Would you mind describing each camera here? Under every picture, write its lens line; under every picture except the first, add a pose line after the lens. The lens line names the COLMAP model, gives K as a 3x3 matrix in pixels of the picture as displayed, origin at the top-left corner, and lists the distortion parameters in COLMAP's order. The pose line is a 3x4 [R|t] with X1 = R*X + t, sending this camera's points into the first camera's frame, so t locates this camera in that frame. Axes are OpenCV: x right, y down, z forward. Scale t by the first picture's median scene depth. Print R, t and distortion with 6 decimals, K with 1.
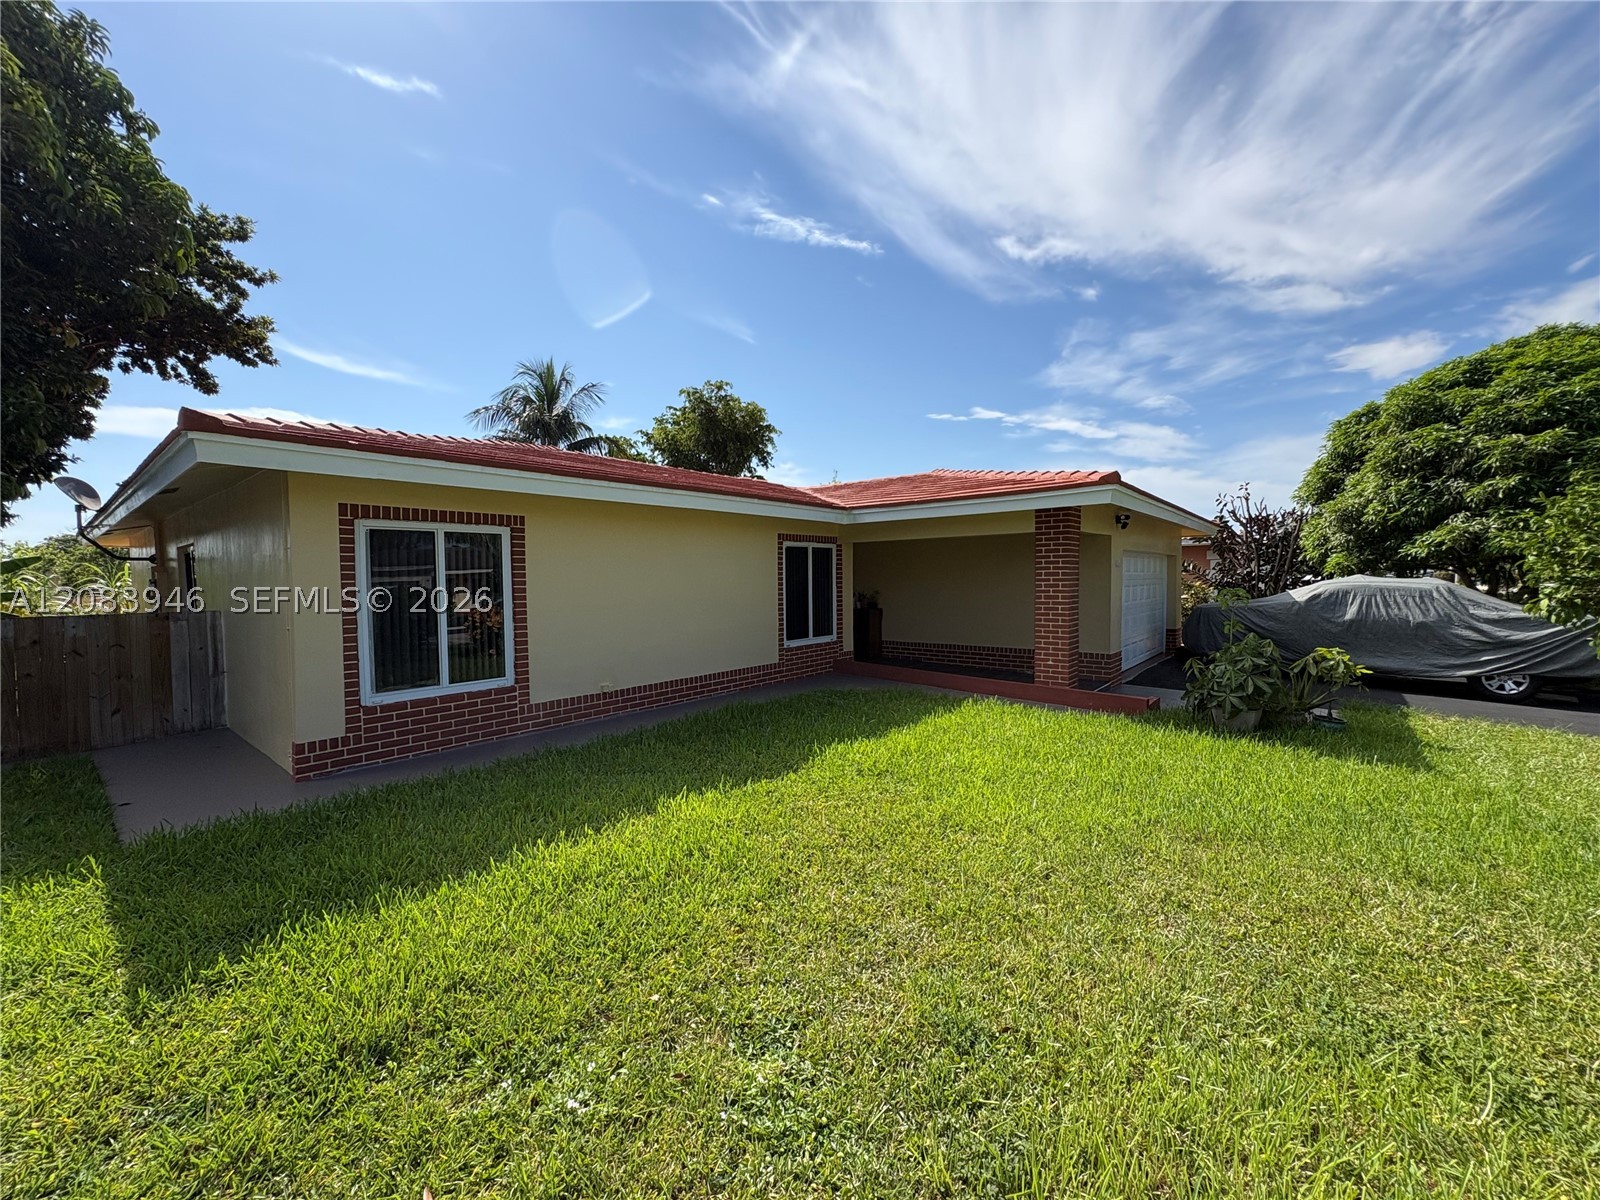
lens RADIAL K [[635.1, 0, 799.8], [0, 635.1, 599.3], [0, 0, 1]] dist [-0.001496, -0.000108]
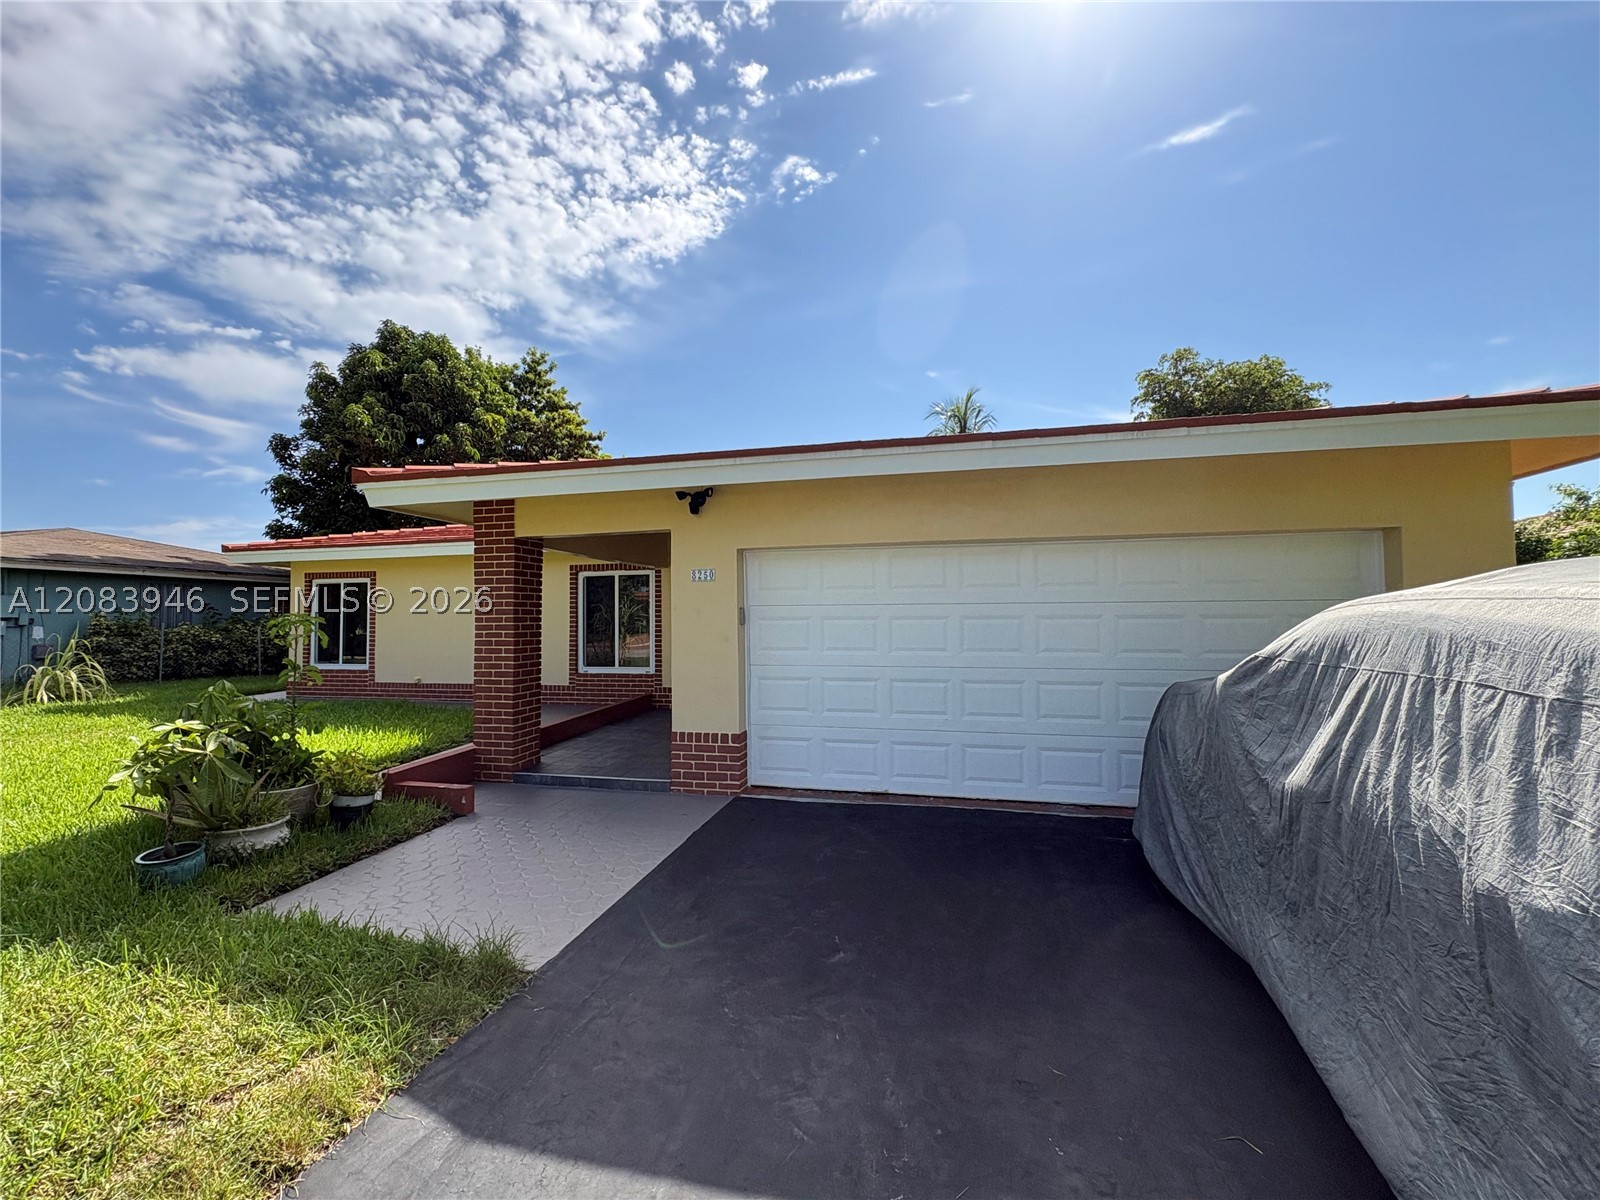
lens RADIAL K [[635.1, 0, 796.9], [0, 635.1, 602.6], [0, 0, 1]] dist [-0.001496, -0.000108]
pose [[0.442967, -0.016671, -0.896383, 1.616453], [-0.030181, 0.998983, -0.033494, -0.023054], [0.896030, 0.041890, 0.442013, 1.276080]]
